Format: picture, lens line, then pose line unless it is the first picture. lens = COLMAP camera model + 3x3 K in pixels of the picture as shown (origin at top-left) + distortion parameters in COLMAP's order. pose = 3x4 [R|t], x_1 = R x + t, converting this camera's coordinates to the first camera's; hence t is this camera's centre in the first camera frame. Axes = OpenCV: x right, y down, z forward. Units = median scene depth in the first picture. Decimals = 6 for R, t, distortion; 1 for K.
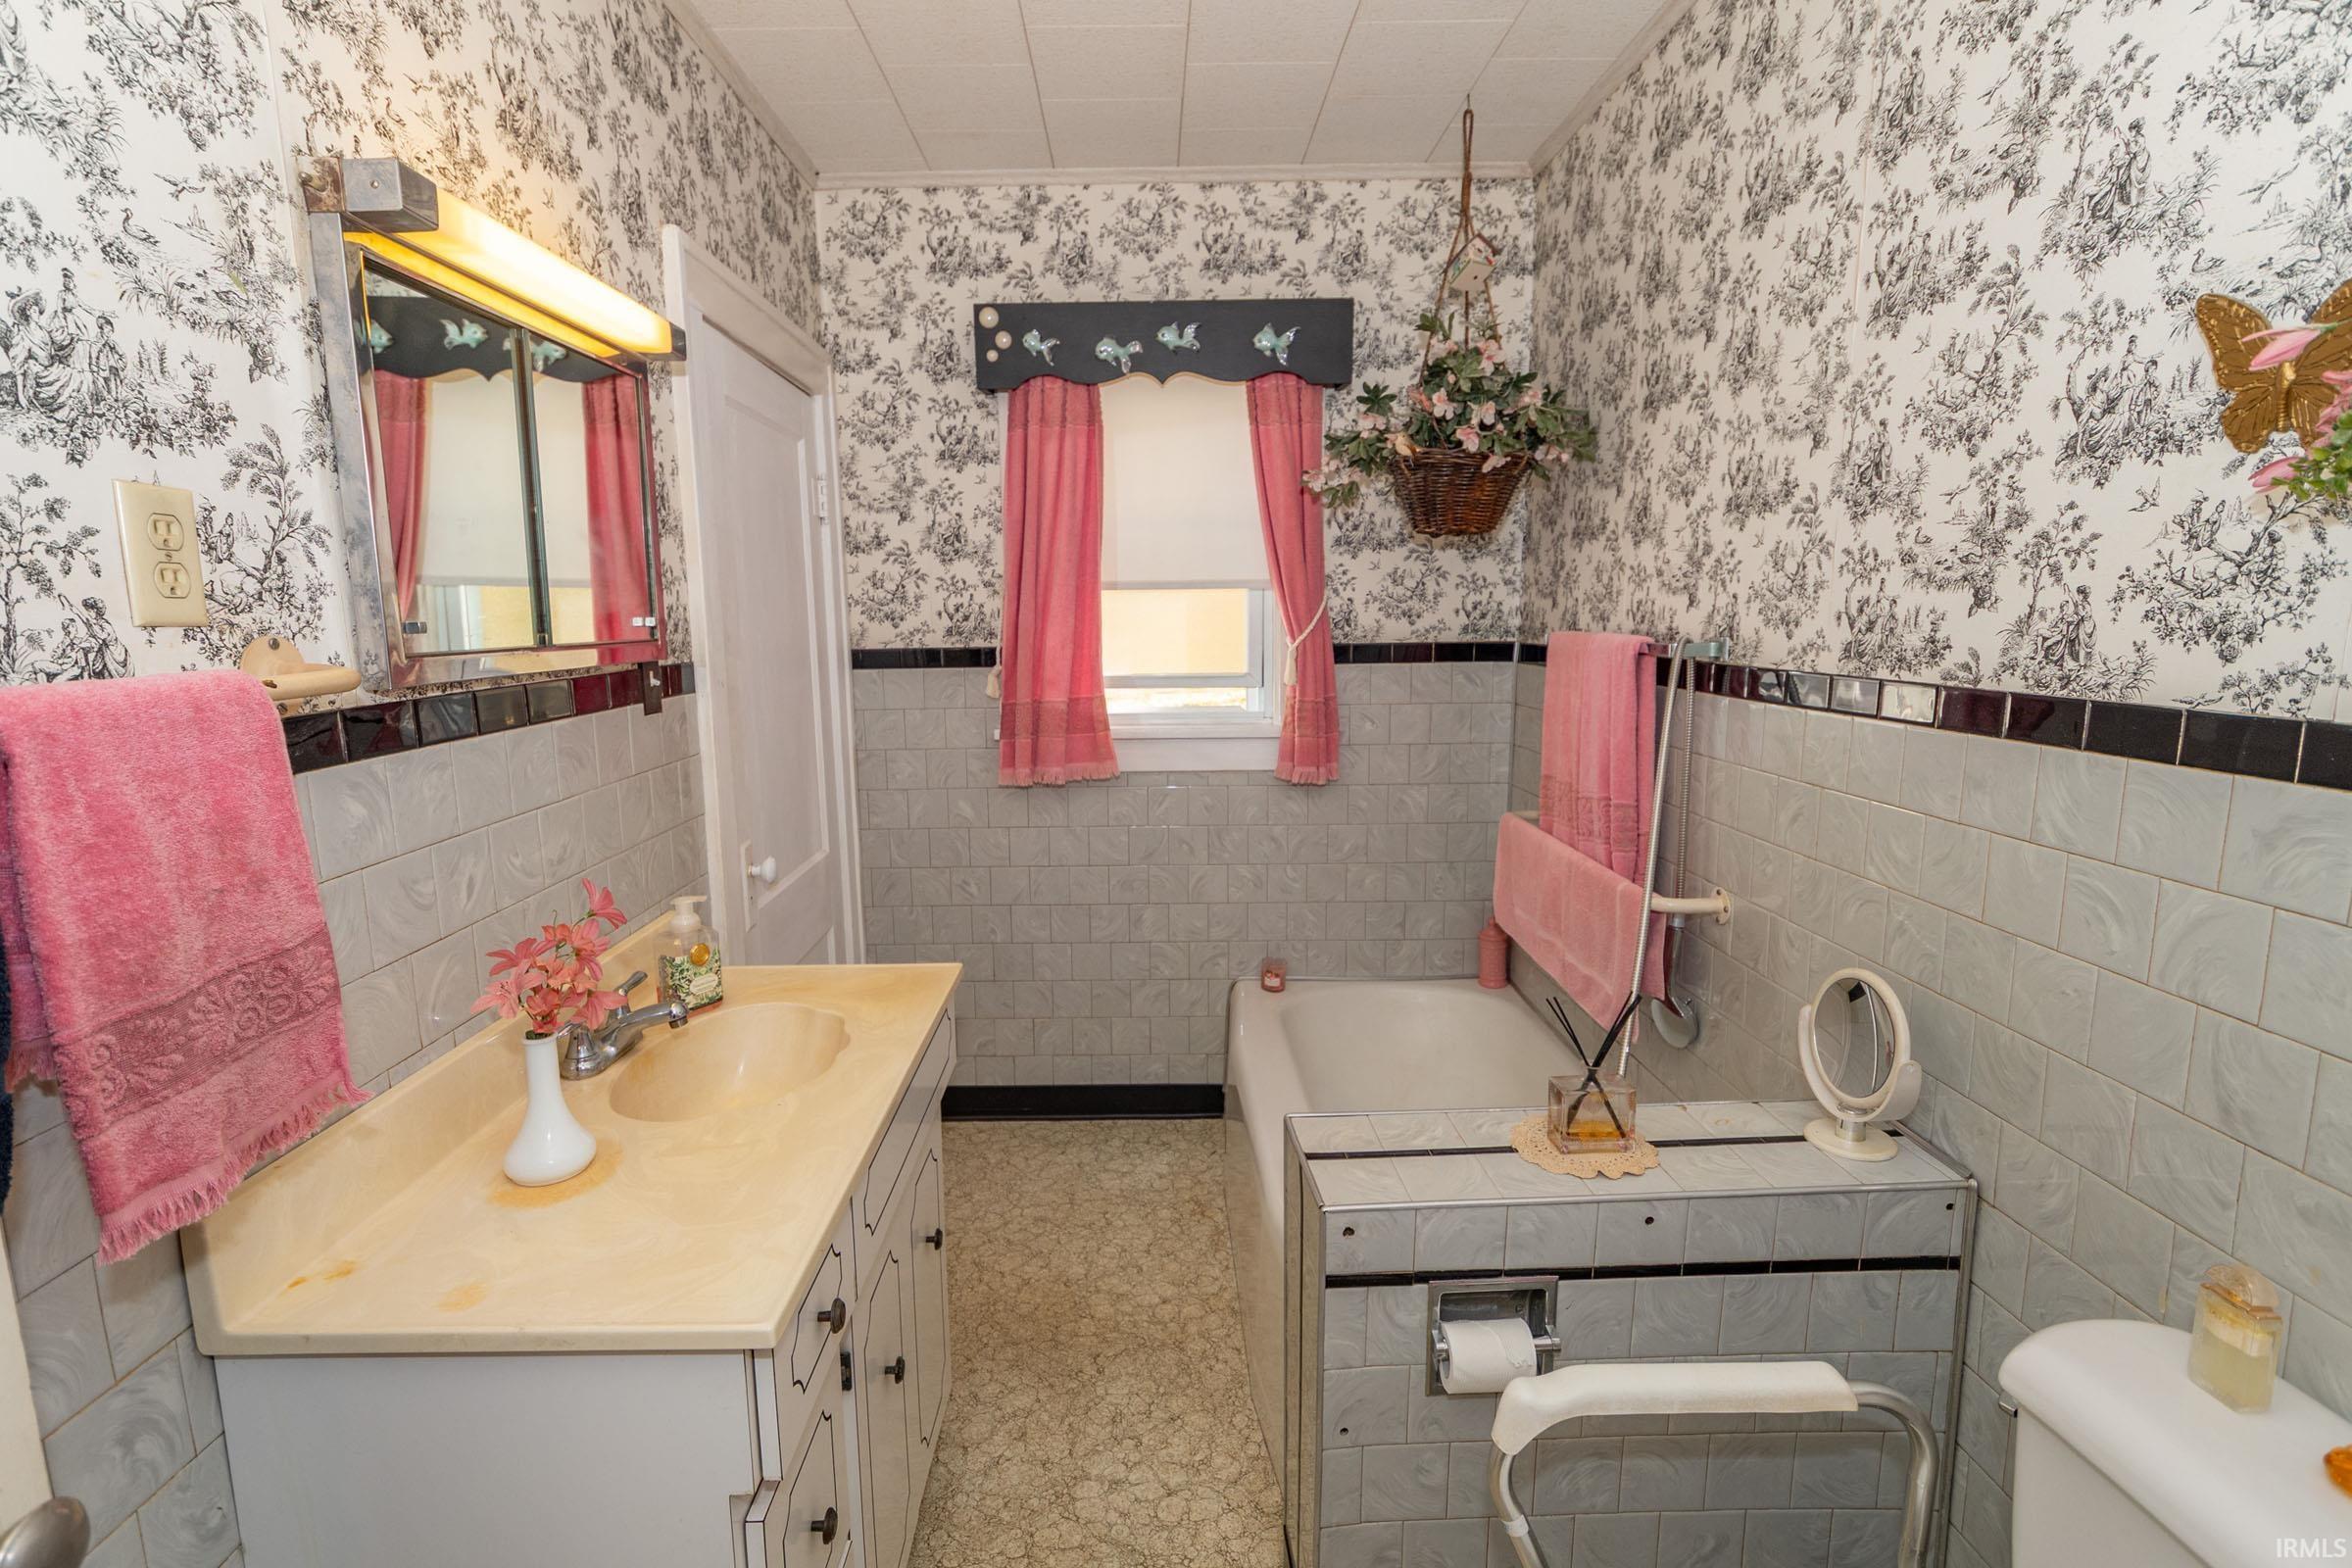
lens RADIAL K [[1083.7, 0, 1172.5], [0, 1083.7, 777.8], [0, 0, 1]] dist [0.002635, -0.000157]
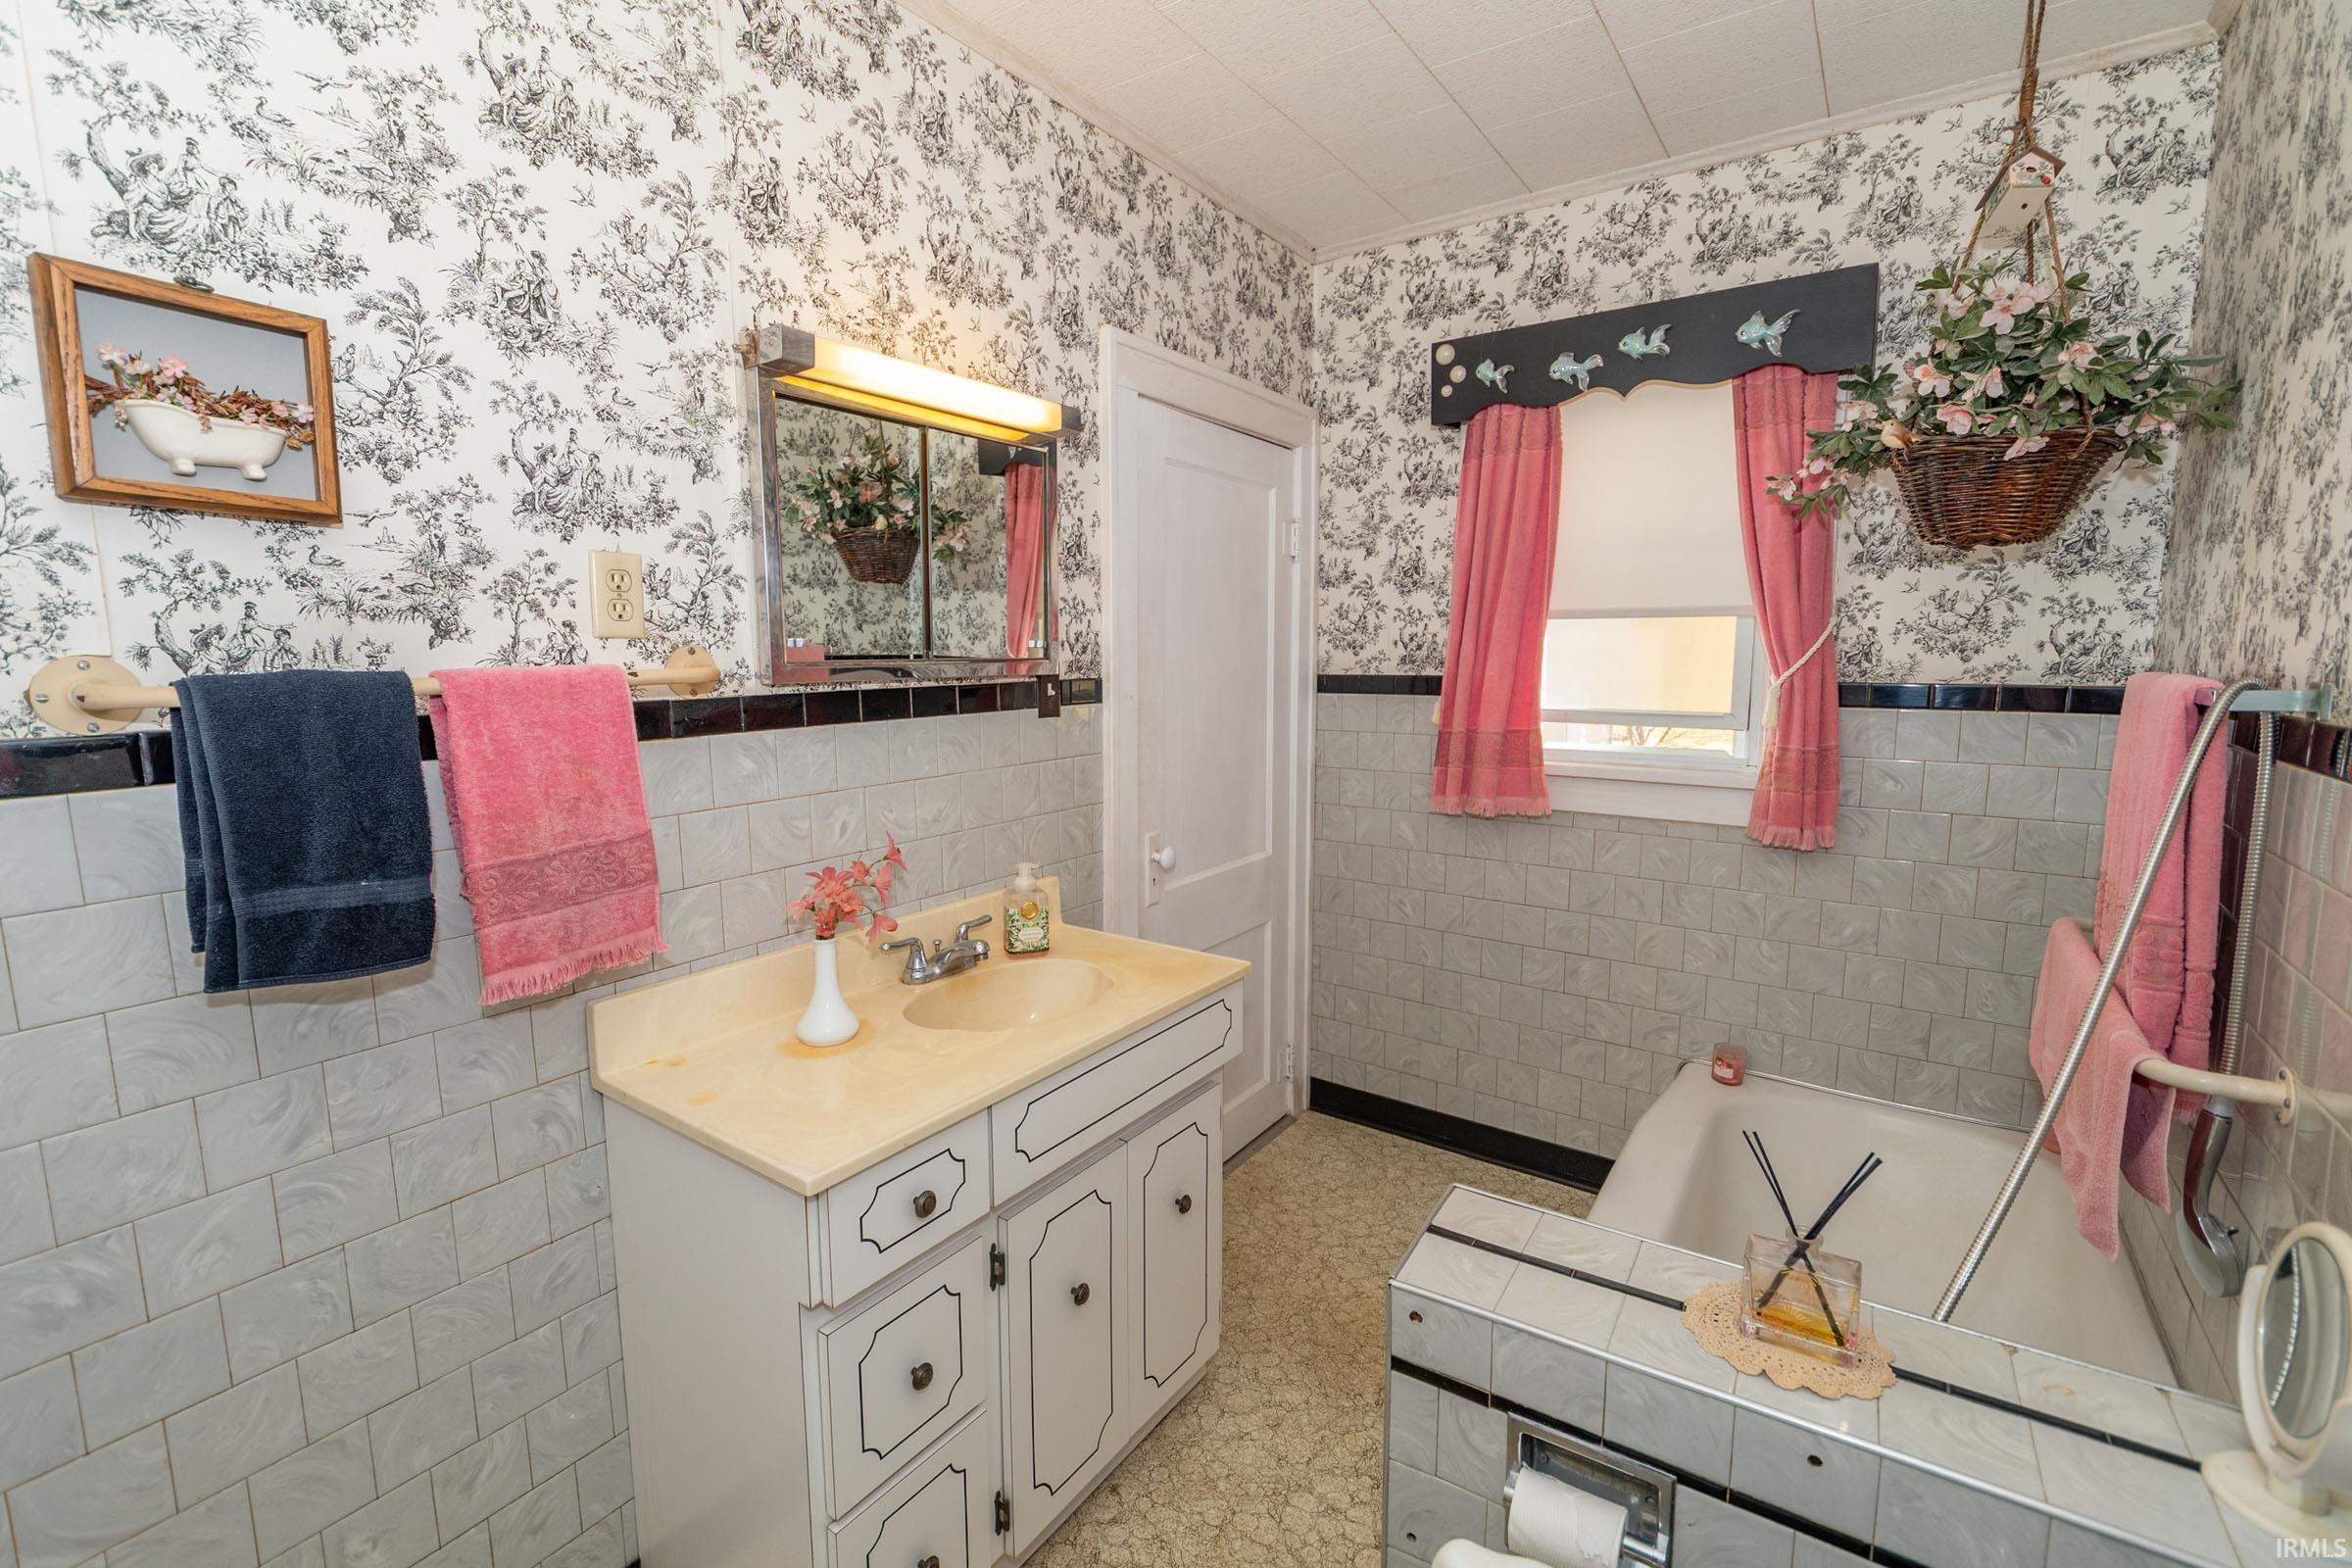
lens RADIAL K [[1034.2, 0, 1176.0], [0, 1034.2, 781.8], [0, 0, 1]] dist [-0.001686, 0.001455]
pose [[0.809490, 0.085530, -0.580870, 0.272196], [-0.097991, 0.995137, 0.009970, -0.008952], [0.578898, 0.048849, 0.813935, 0.092897]]
